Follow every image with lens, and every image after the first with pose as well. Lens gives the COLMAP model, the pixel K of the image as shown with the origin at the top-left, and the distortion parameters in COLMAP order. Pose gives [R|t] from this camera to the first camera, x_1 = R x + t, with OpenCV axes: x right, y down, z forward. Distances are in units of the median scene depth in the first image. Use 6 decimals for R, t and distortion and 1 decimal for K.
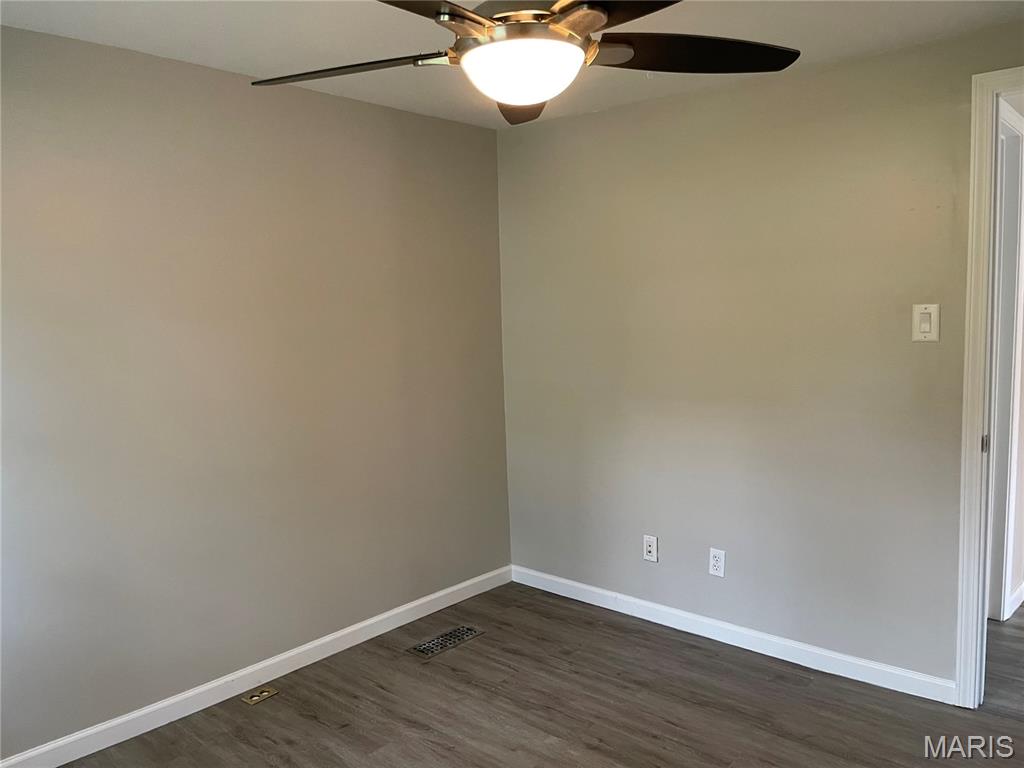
lens RADIAL K [[779.2, 0, 509.6], [0, 779.2, 383.7], [0, 0, 1]] dist [0.044955, -0.023006]
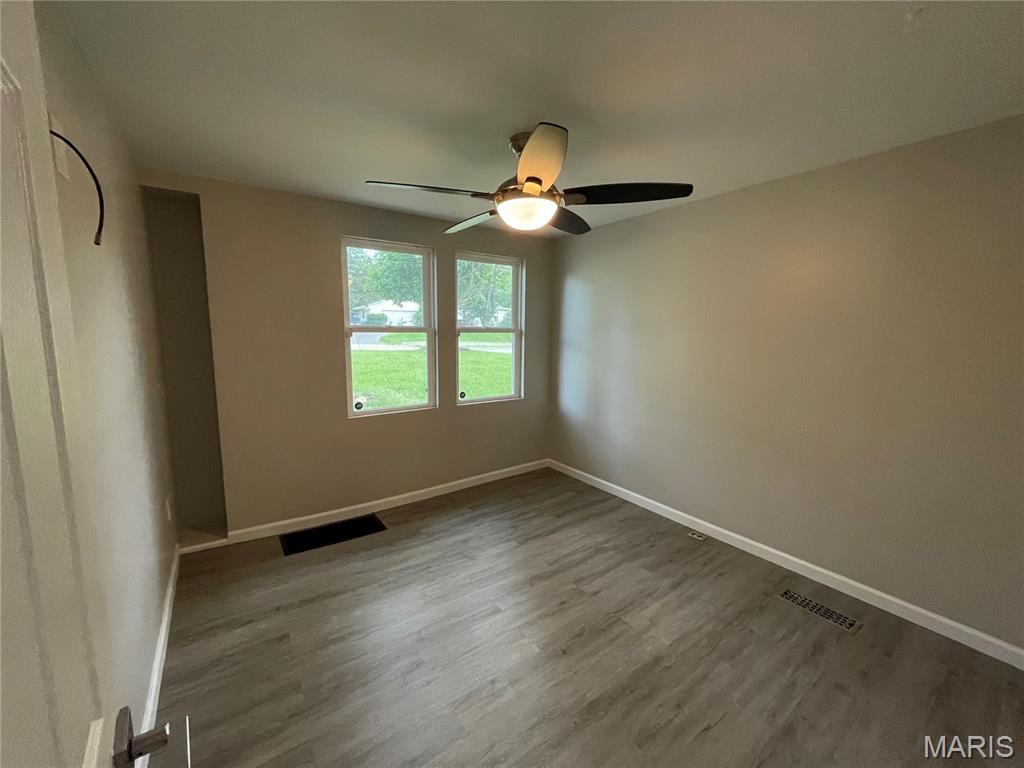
lens RADIAL K [[416.8, 0, 508.2], [0, 416.8, 385.3], [0, 0, 1]] dist [0.001254, 0.000158]
pose [[-0.232220, 0.152983, -0.960557, 0.717001], [-0.096416, 0.979069, 0.179241, -0.088812], [0.967873, 0.134236, -0.212609, 0.784068]]
